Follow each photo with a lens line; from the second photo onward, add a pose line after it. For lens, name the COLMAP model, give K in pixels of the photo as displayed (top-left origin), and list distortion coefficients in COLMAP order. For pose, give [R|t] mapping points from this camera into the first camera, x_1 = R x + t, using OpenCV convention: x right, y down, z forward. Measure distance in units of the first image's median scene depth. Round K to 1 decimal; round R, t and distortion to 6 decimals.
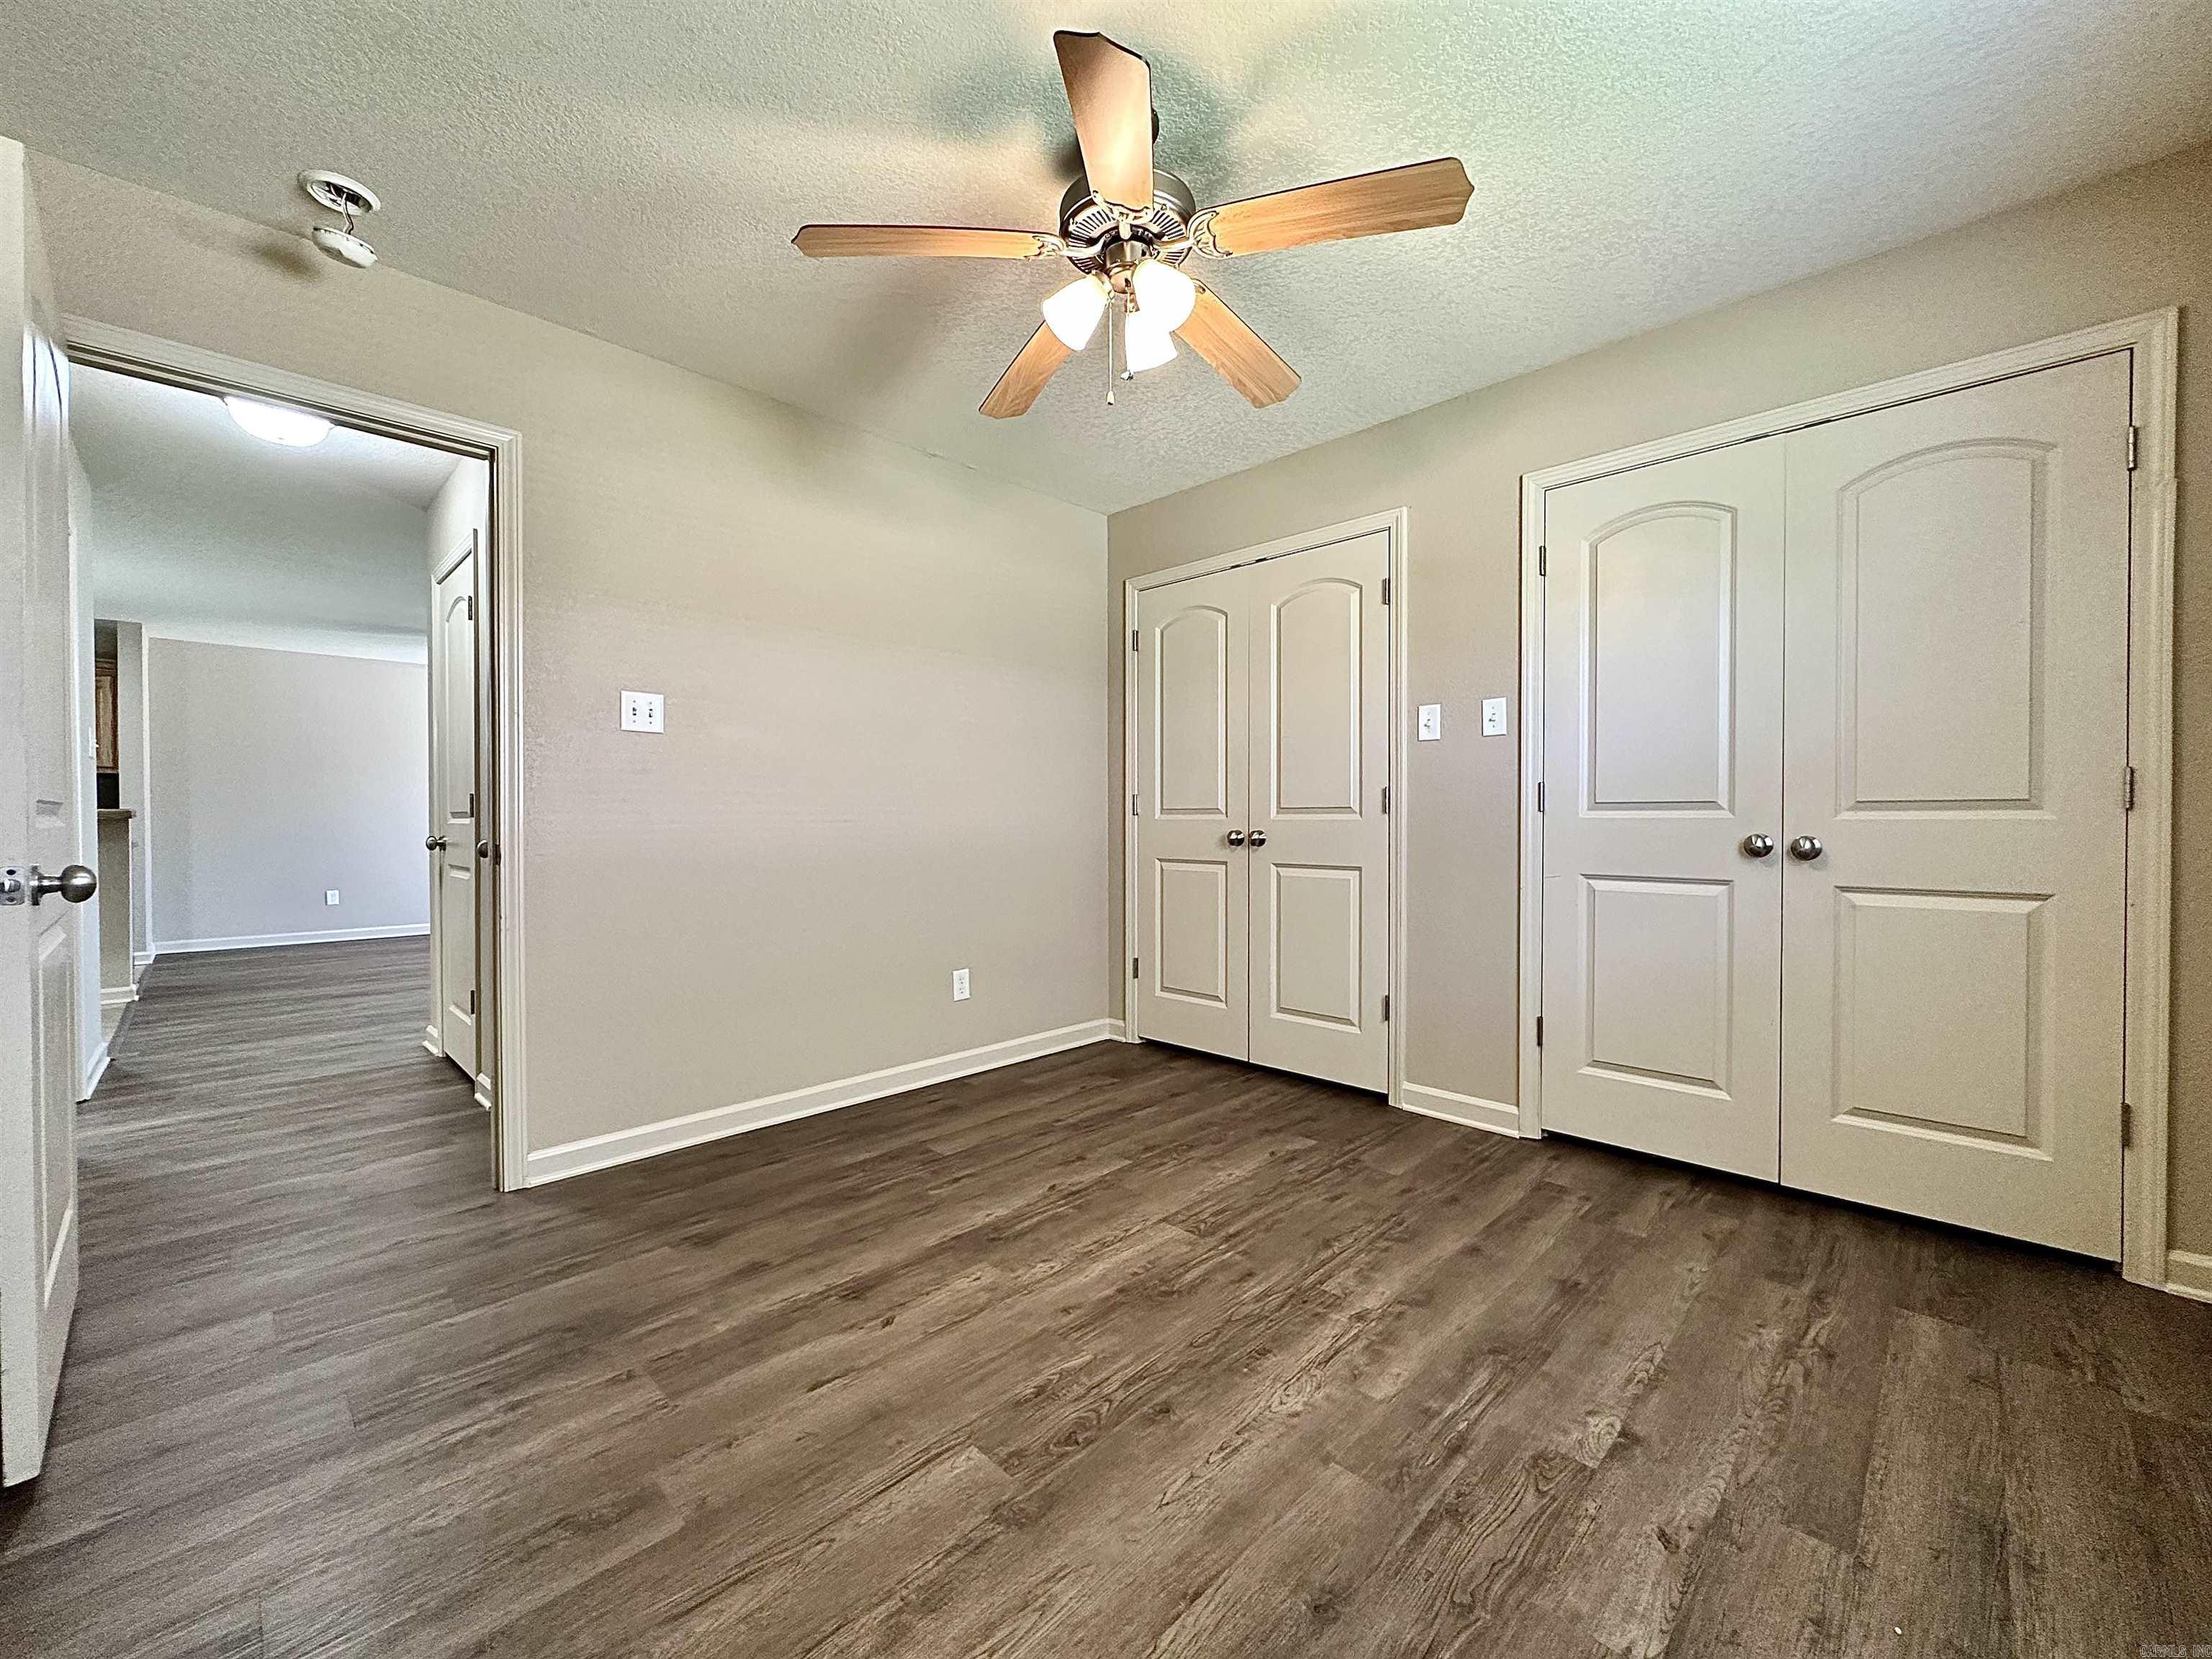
lens RADIAL K [[883.3, 0, 1105.7], [0, 883.3, 827.4], [0, 0, 1]] dist [-0.003068, 0.000396]
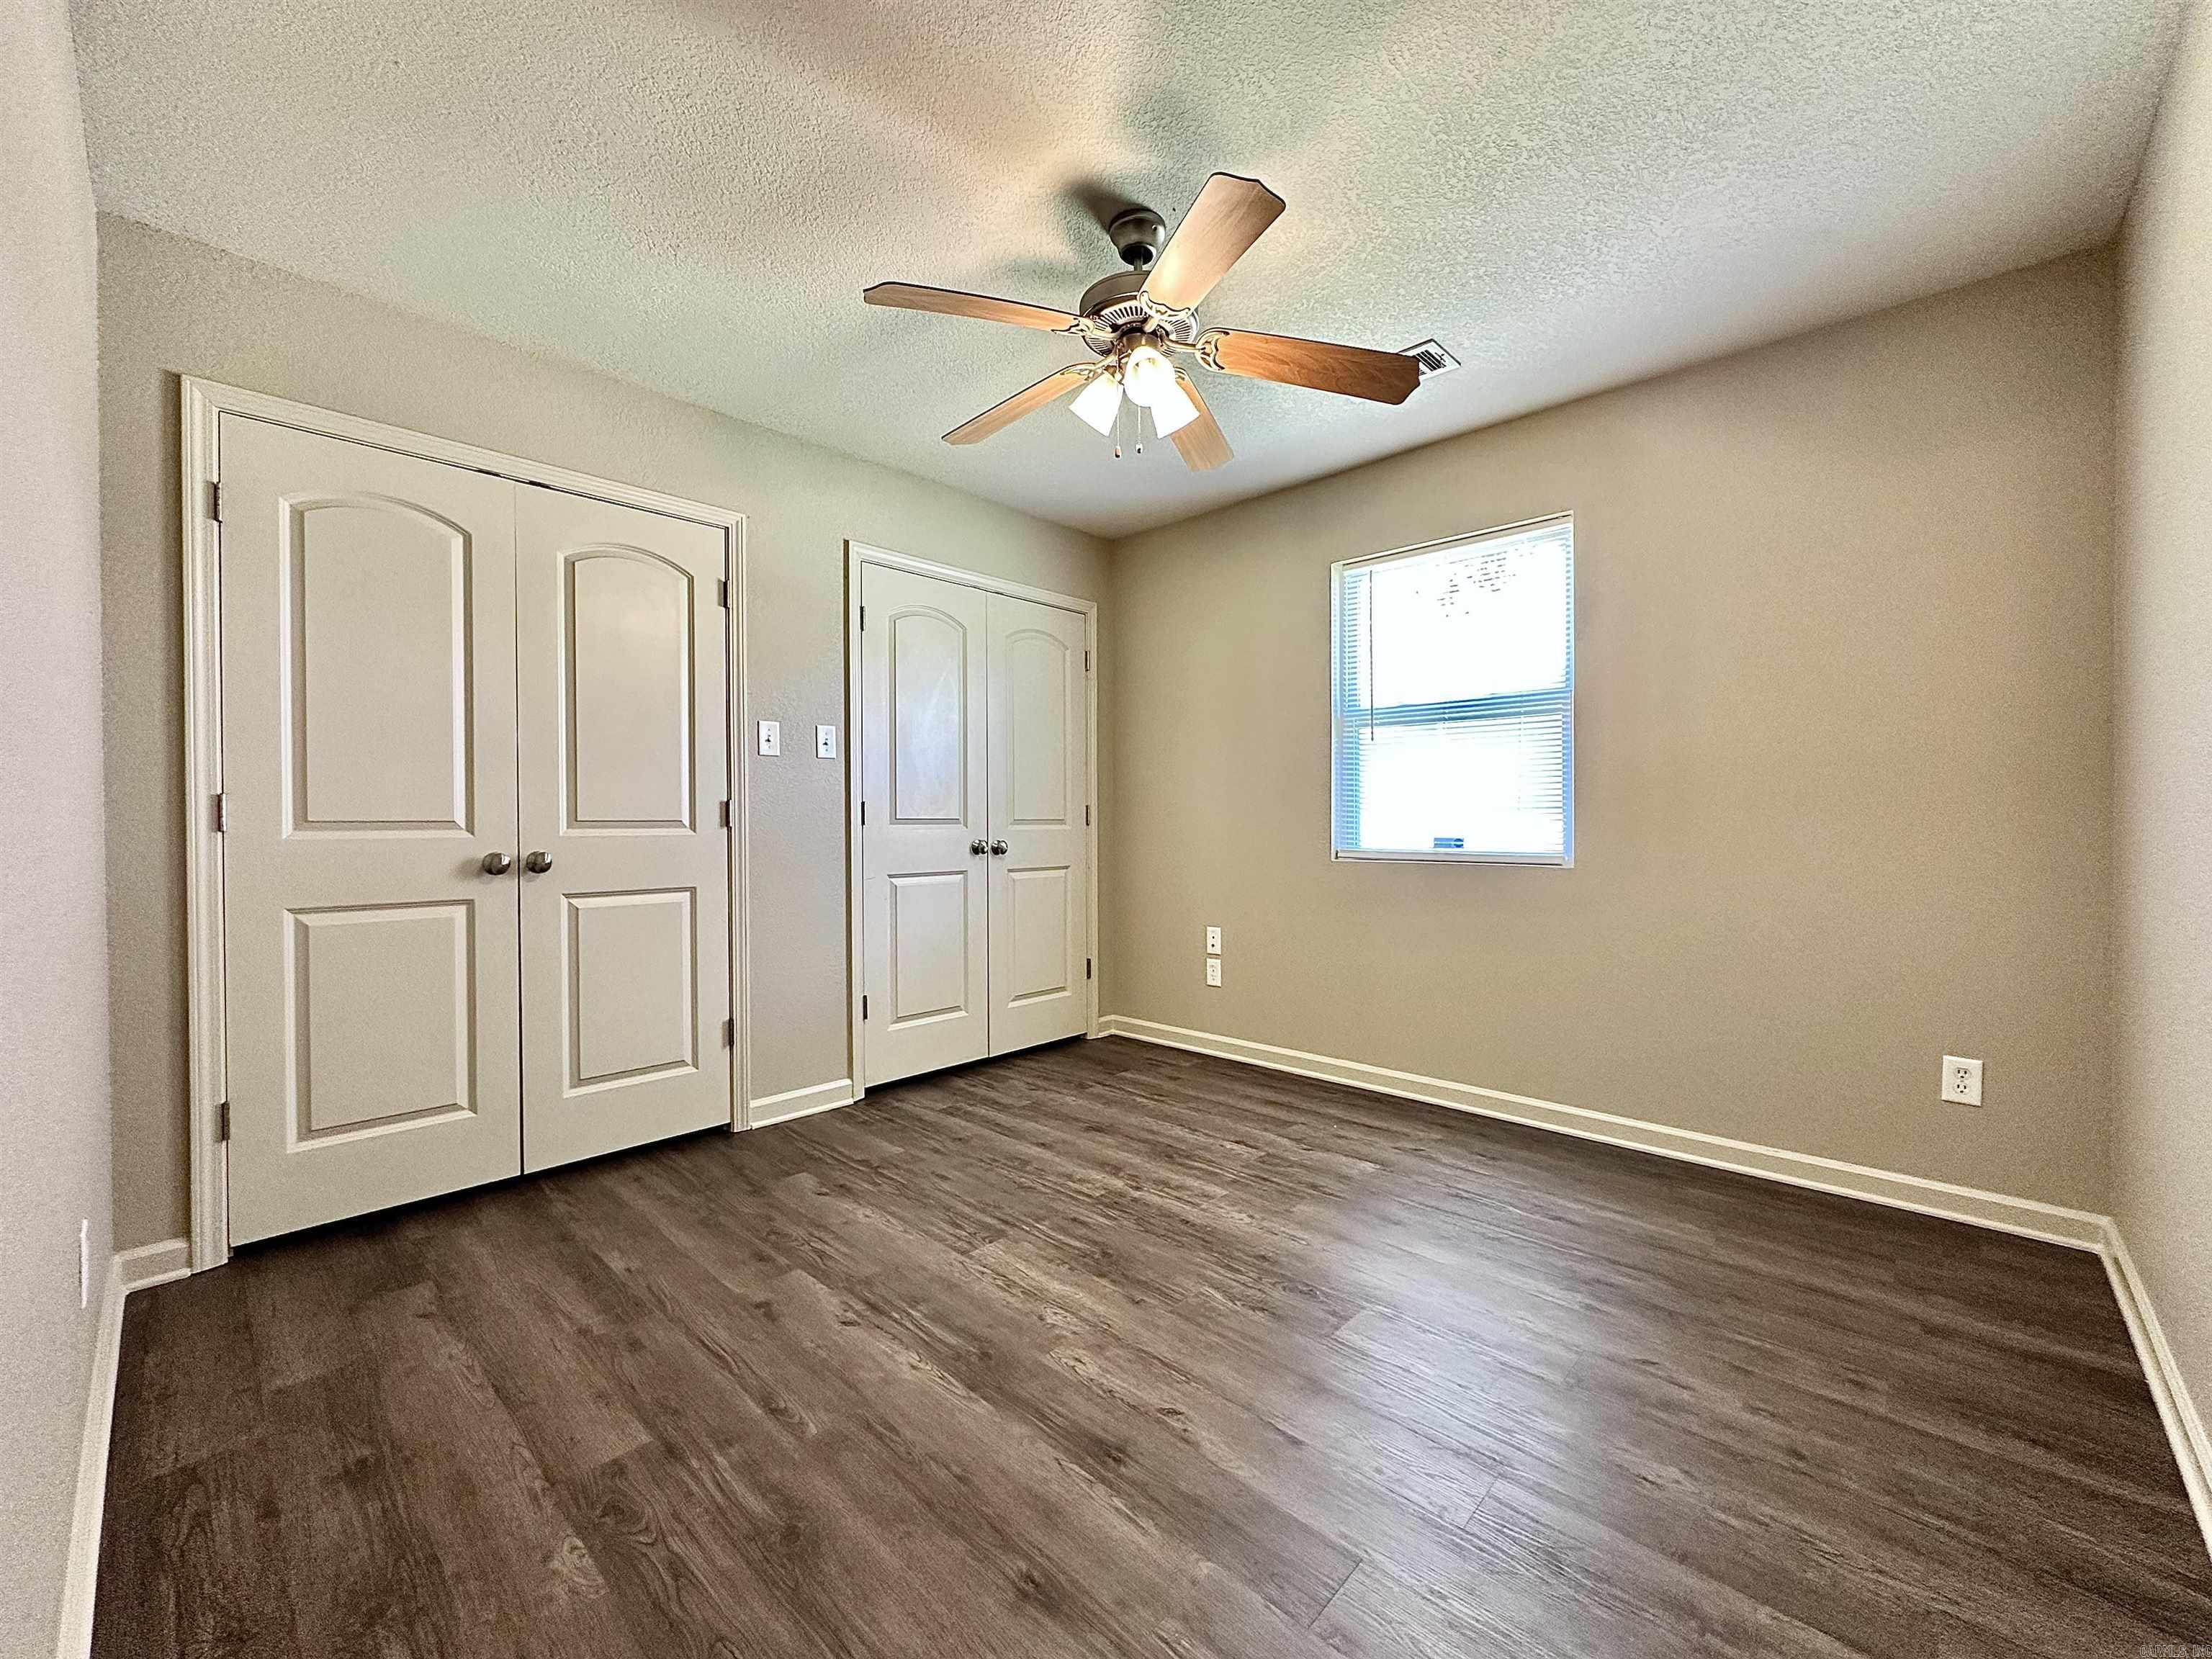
lens RADIAL K [[883.3, 0, 1105.7], [0, 883.3, 827.4], [0, 0, 1]] dist [-0.003068, 0.000396]
pose [[-0.016919, -0.006409, 0.999836, -0.817979], [0.015359, 0.999860, 0.006669, -0.020593], [-0.999739, 0.015469, -0.016818, 0.781597]]
